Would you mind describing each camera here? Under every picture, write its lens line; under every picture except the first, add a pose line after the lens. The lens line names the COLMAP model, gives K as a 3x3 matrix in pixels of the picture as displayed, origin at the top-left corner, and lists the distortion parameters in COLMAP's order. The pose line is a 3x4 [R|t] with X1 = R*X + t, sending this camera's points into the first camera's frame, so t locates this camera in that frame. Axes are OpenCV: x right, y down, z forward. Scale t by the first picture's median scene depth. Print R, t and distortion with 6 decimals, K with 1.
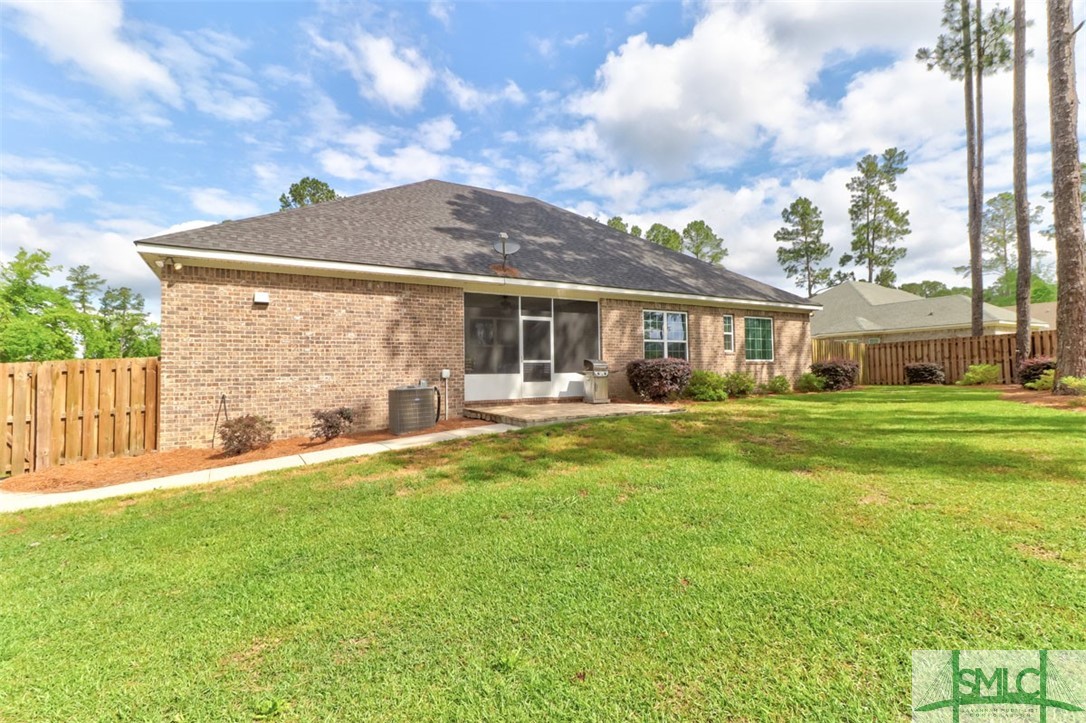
lens RADIAL K [[515.9, 0, 566.1], [0, 515.9, 360.6], [0, 0, 1]] dist [0.015650, -0.001532]
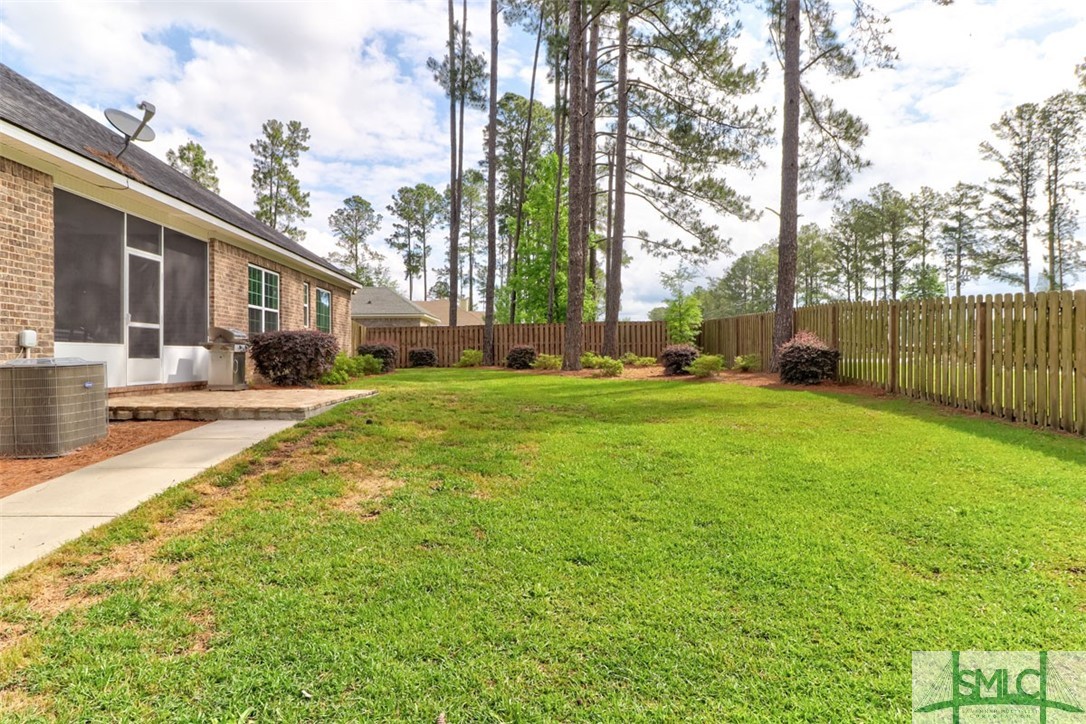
lens RADIAL K [[612.3, 0, 546.0], [0, 612.3, 358.9], [0, 0, 1]] dist [0.003034, 0.000675]
pose [[0.485622, 0.008988, 0.874123, -0.308702], [-0.022310, 0.999749, 0.002115, 0.019817], [-0.873884, -0.020529, 0.485701, 0.154465]]
